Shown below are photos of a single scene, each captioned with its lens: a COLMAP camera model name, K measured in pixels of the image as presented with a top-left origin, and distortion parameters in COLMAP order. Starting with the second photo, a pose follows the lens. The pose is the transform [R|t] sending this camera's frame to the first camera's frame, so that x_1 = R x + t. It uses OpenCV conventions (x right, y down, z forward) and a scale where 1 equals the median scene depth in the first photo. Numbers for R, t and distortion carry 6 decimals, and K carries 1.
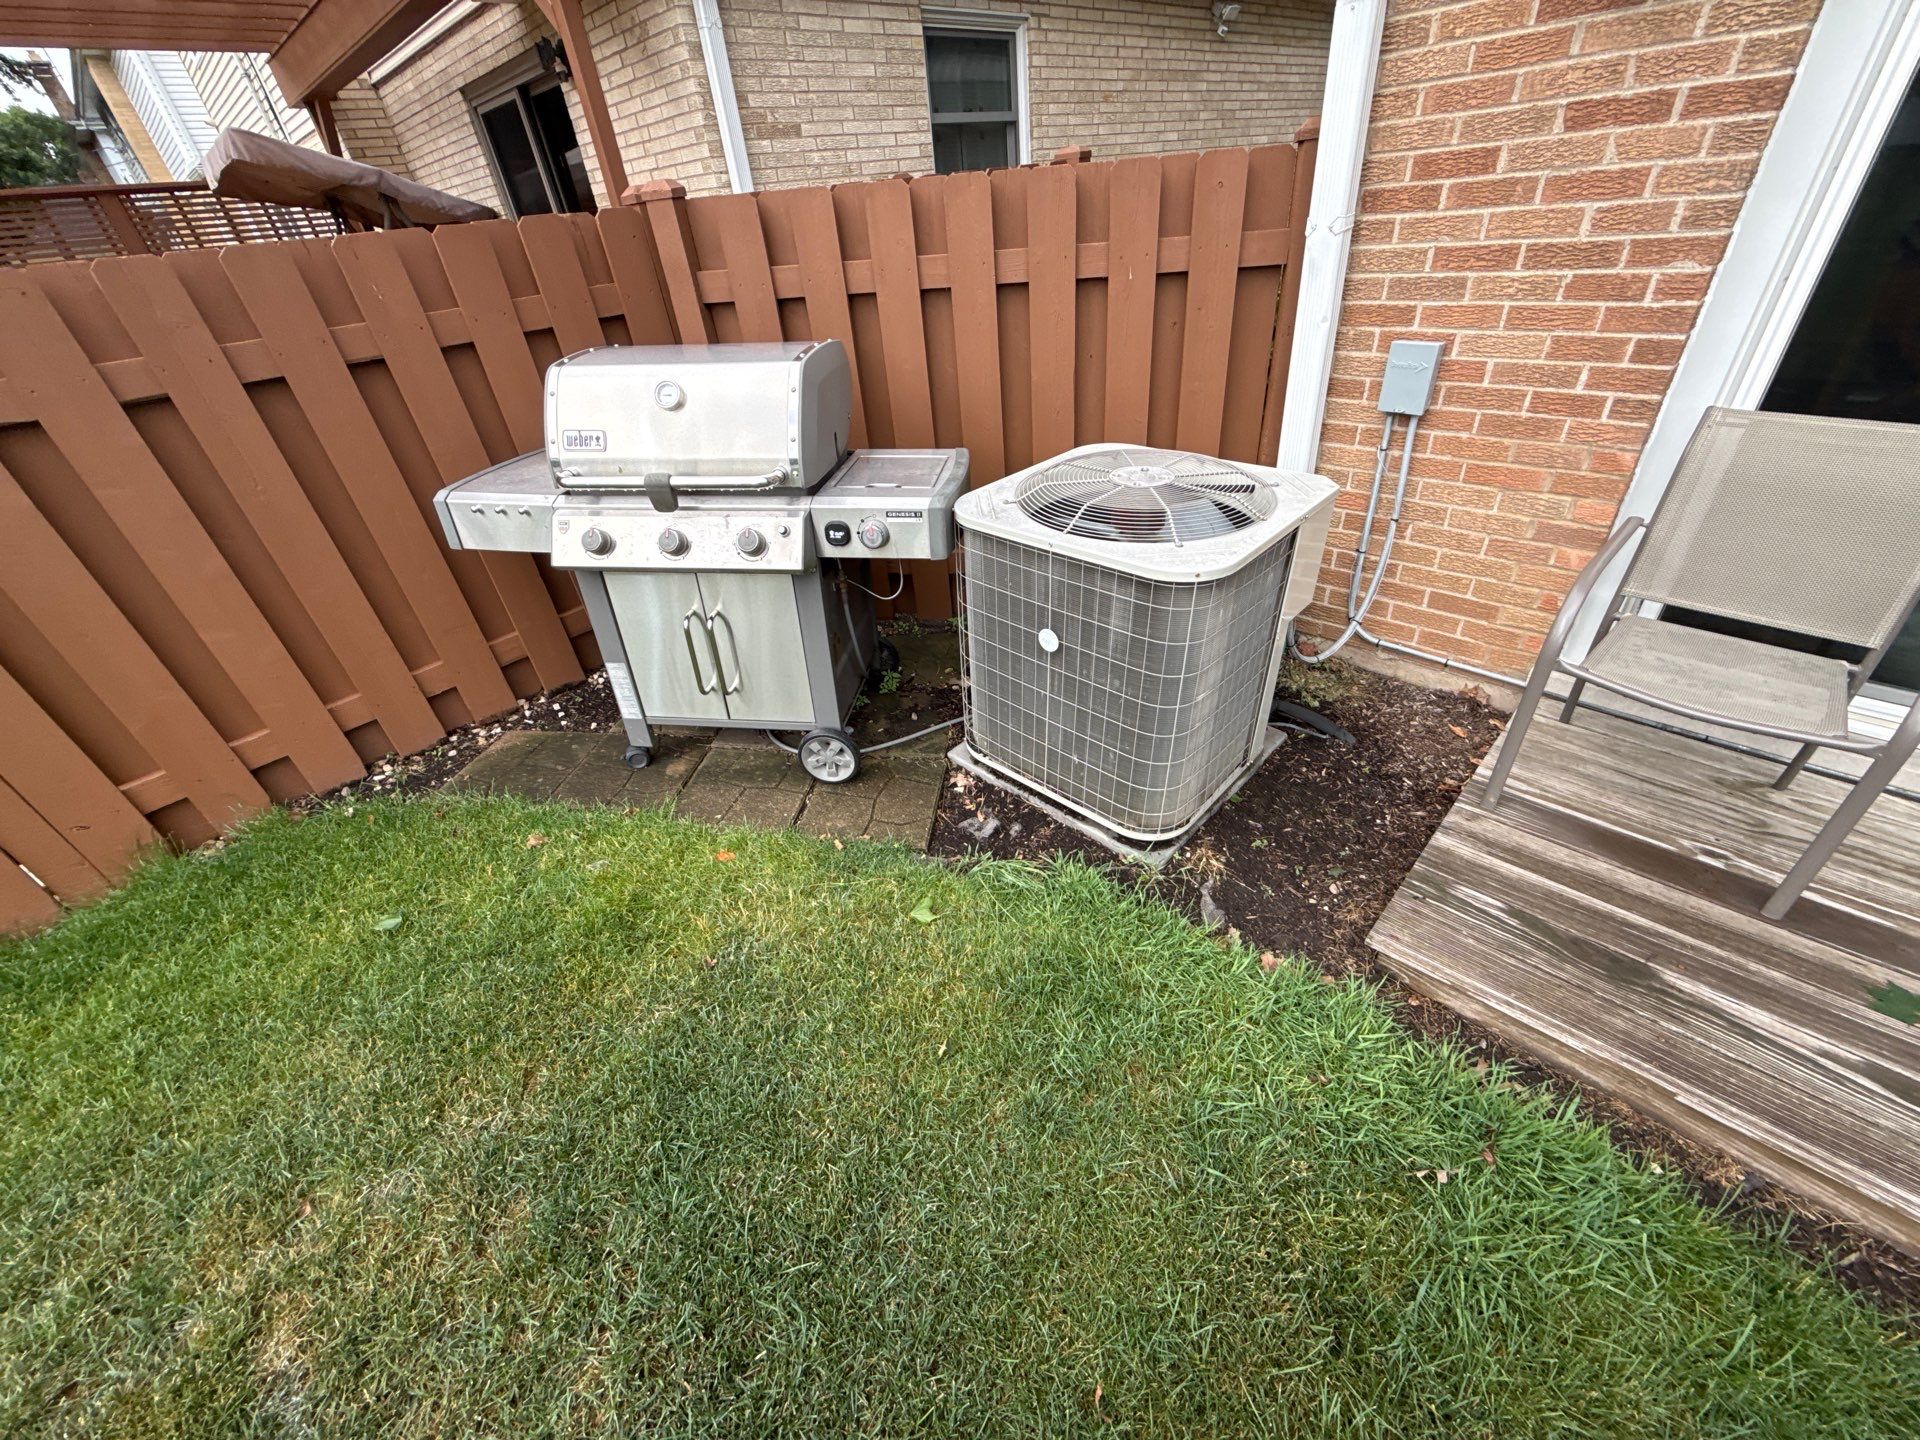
lens RADIAL K [[759.6, 0, 960.0], [0, 759.6, 717.6], [0, 0, 1]] dist [0.000659, -0.000472]
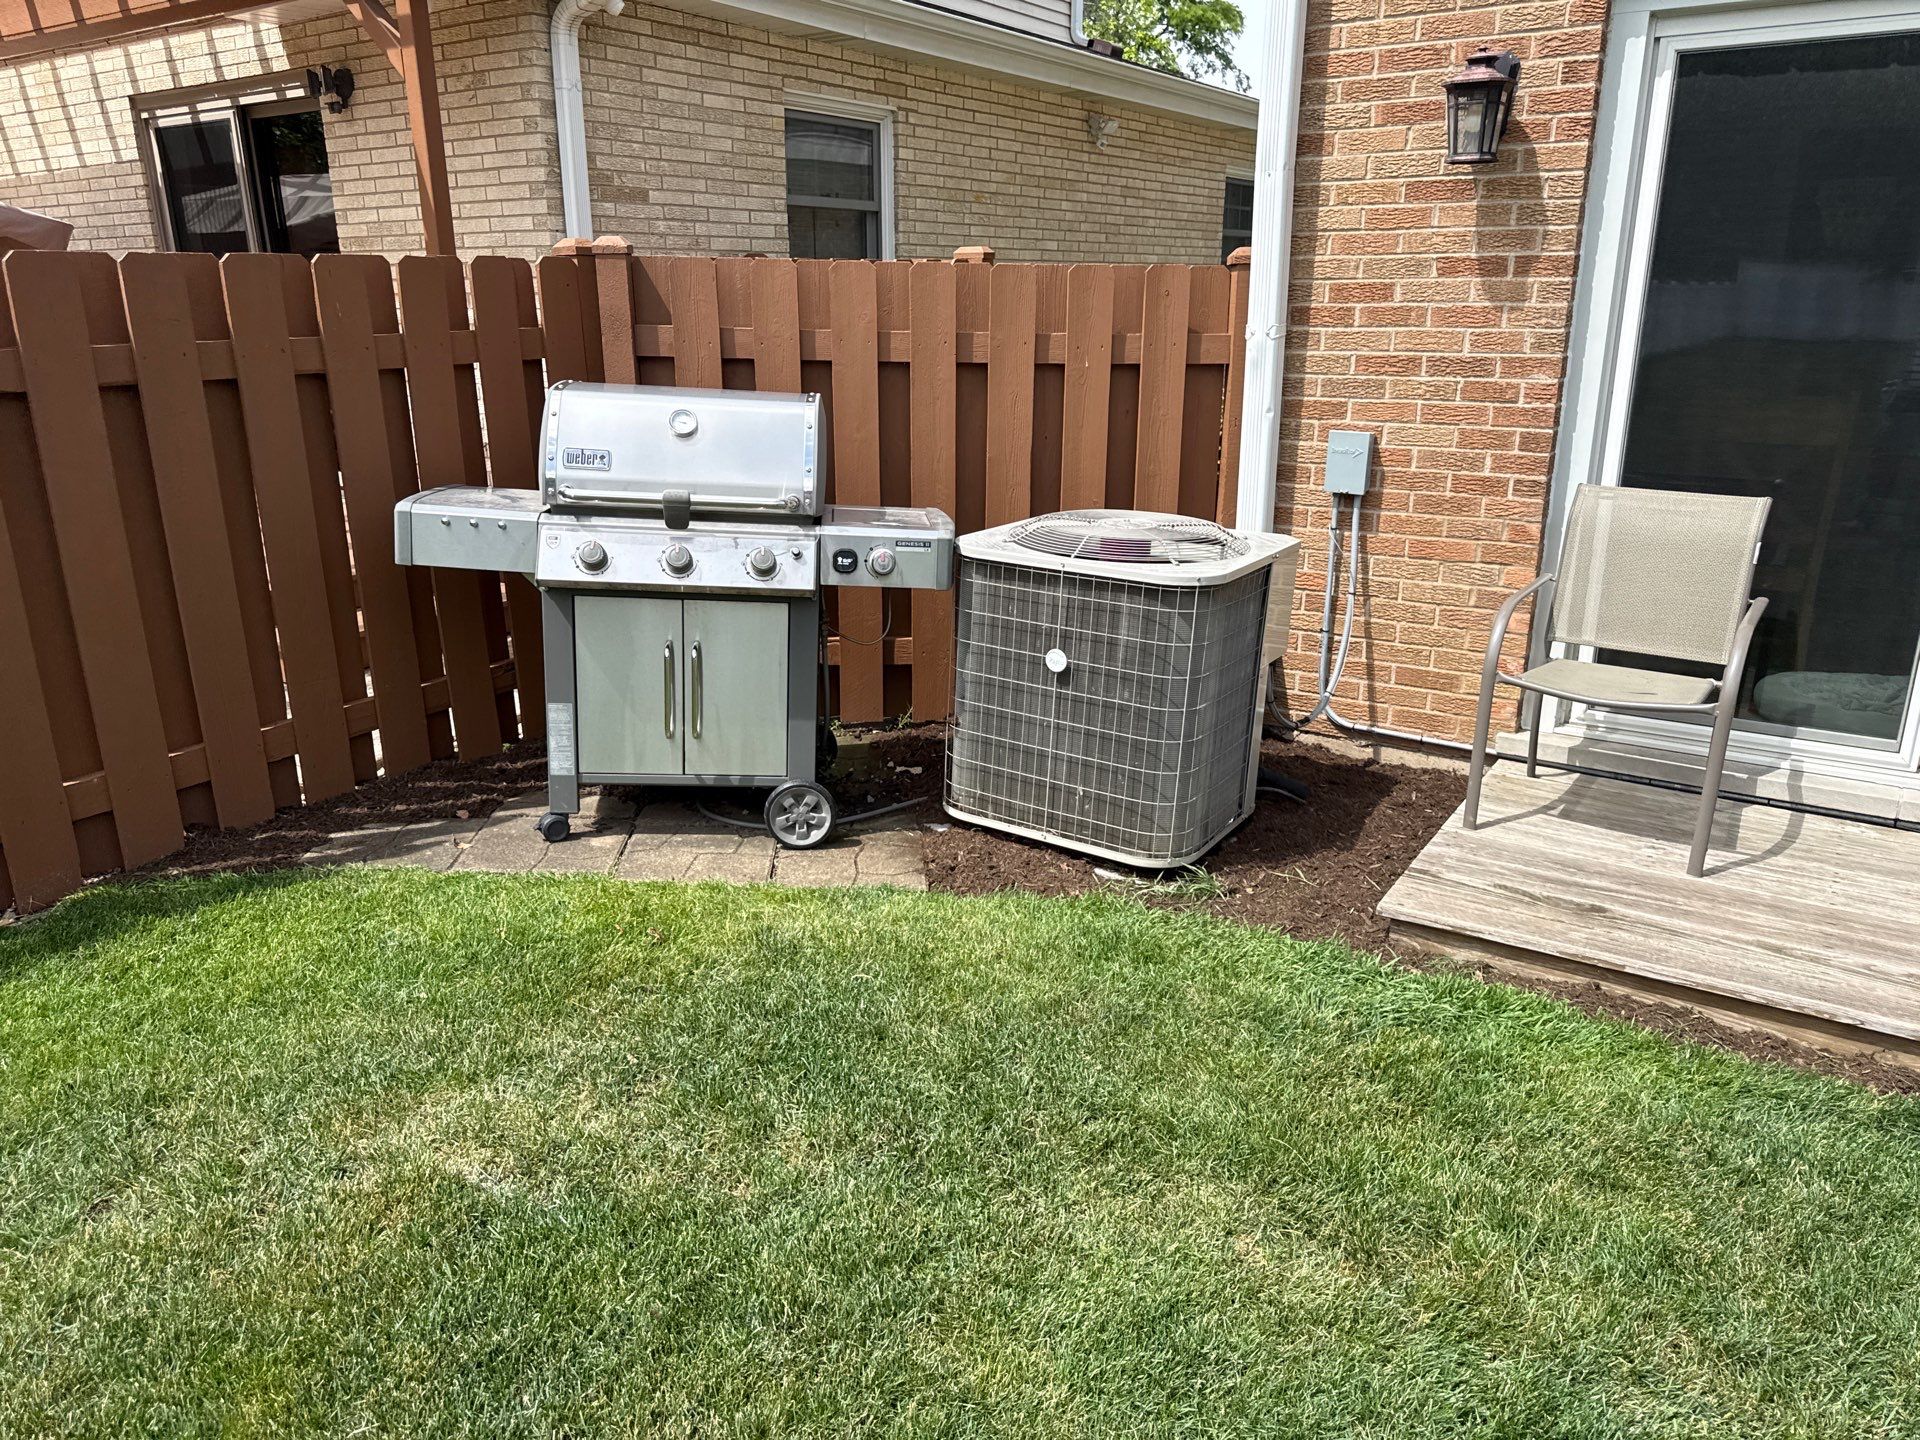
lens RADIAL K [[1344.3, 0, 960.0], [0, 1344.3, 720.0], [0, 0, 1]] dist [0.158885, -0.328222]
pose [[0.976761, 0.022284, 0.213168, -0.377159], [0.042616, 0.954529, -0.295056, 0.480401], [-0.210050, 0.297284, 0.931398, -0.619408]]
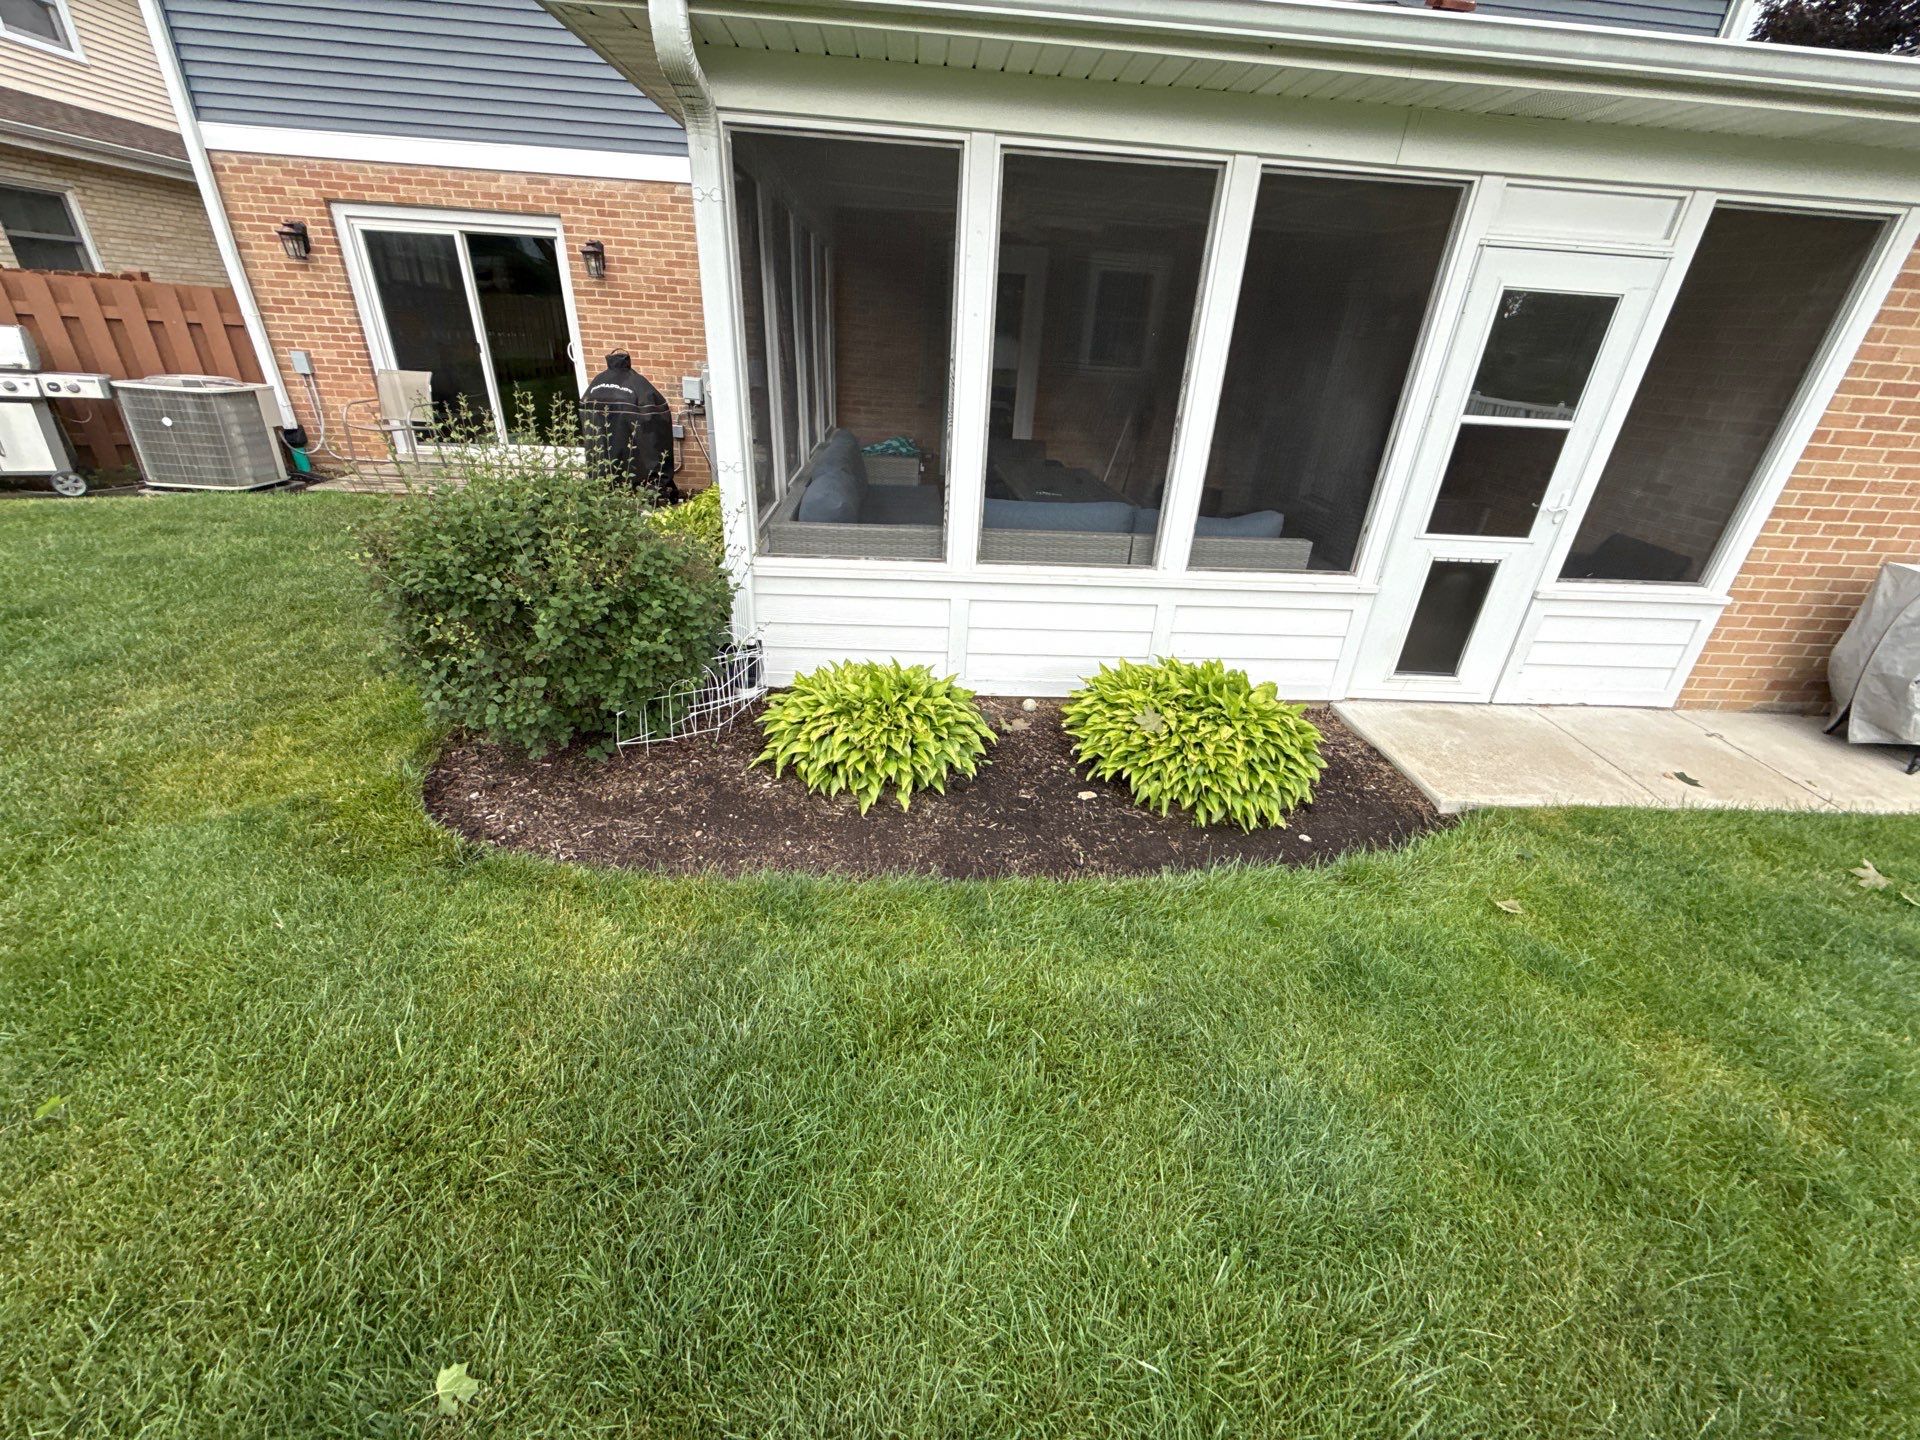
lens RADIAL K [[766.0, 0, 961.8], [0, 766.0, 714.1], [0, 0, 1]] dist [-0.001756, -0.000141]
pose [[0.650824, -0.228455, 0.724042, -0.292209], [0.332748, 0.943015, -0.001552, 2.023557], [-0.682428, 0.241934, 0.689754, -2.975551]]
